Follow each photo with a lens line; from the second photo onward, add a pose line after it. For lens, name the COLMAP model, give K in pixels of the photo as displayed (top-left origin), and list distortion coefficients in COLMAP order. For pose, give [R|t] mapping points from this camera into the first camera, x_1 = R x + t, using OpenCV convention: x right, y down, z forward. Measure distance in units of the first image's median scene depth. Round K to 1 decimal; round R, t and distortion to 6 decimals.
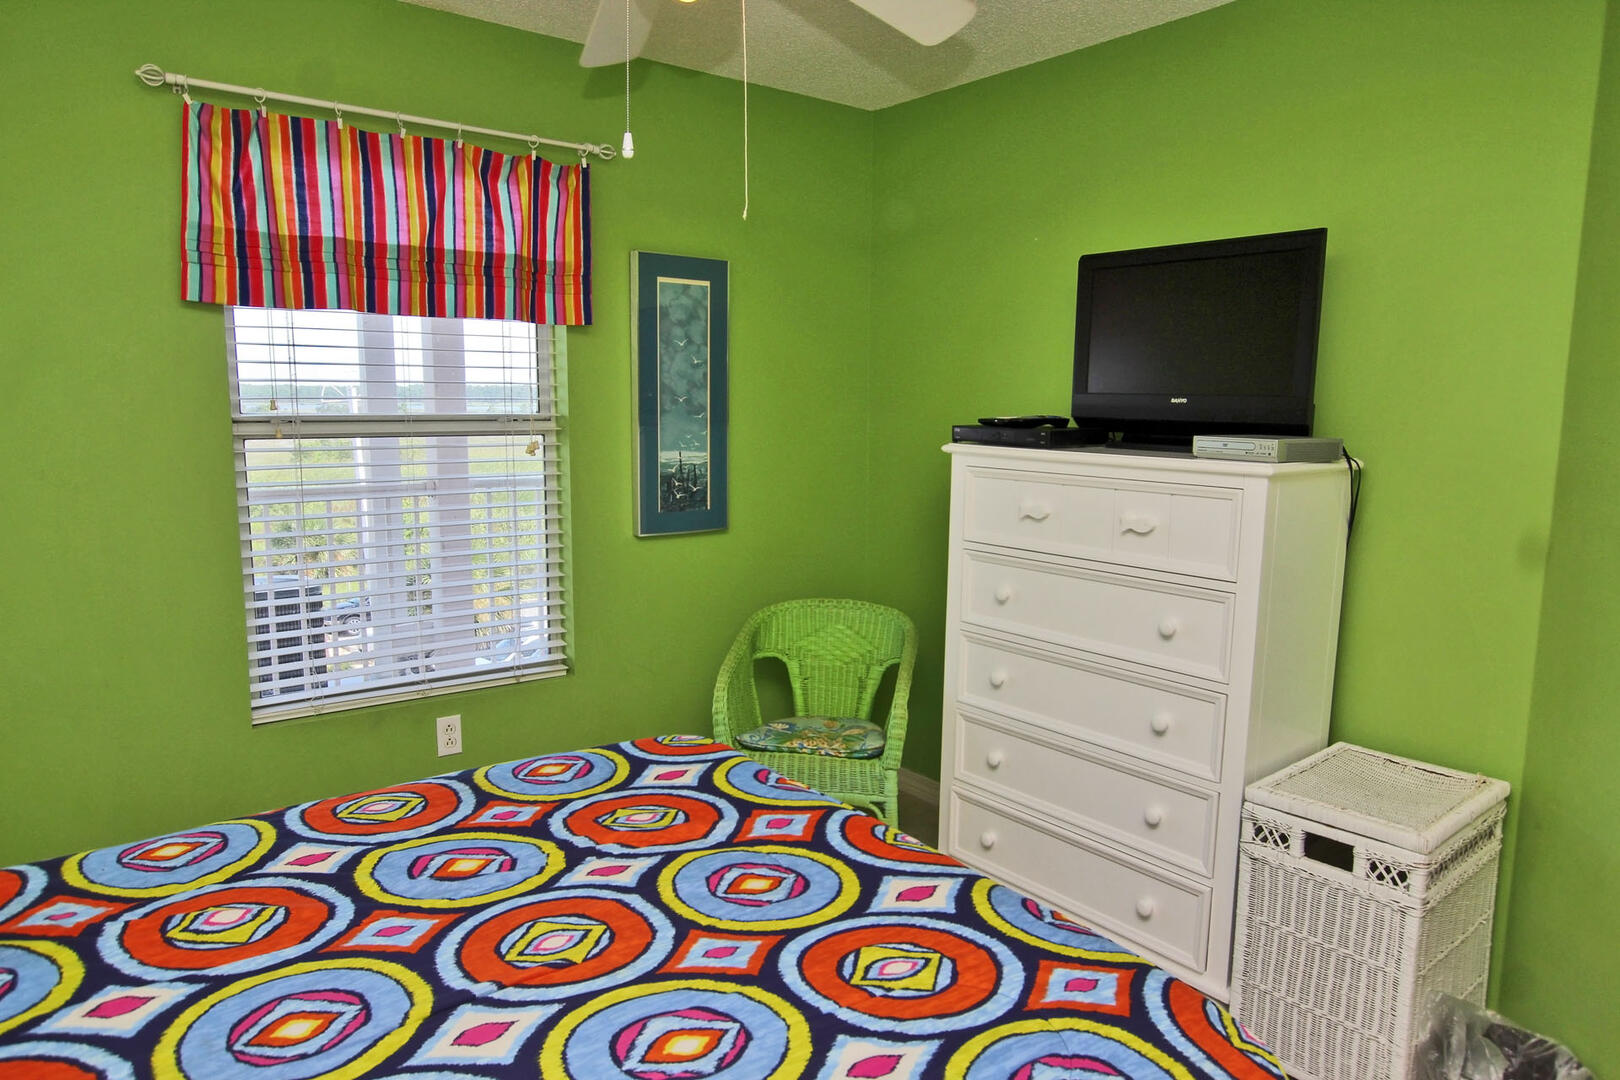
lens RADIAL K [[1035.3, 0, 810.0], [0, 1035.3, 540.0], [0, 0, 1]] dist [-0.001980, 0.000176]
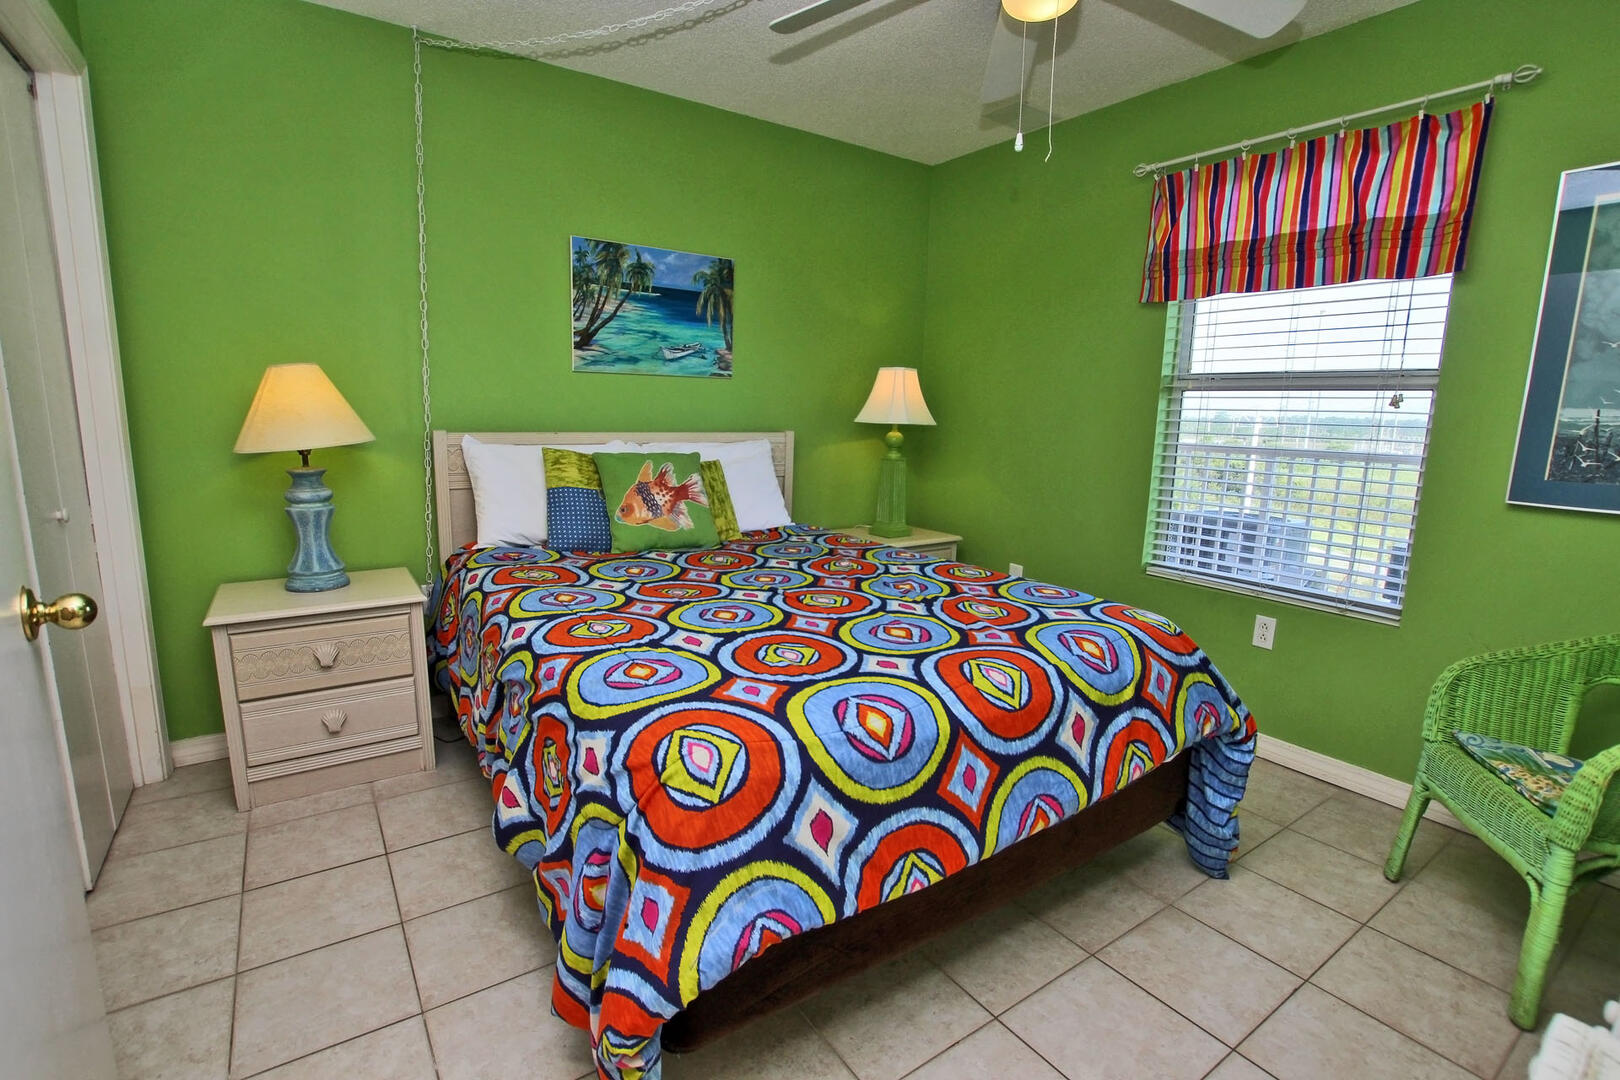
lens RADIAL K [[754.3, 0, 810.0], [0, 754.3, 540.0], [0, 0, 1]] dist [-0.035221, 0.005078]
pose [[-0.052359, 0.157898, -0.986066, 0.565854], [-0.160559, 0.973244, 0.164371, 0.023020], [0.985637, 0.166928, -0.025606, 0.489236]]
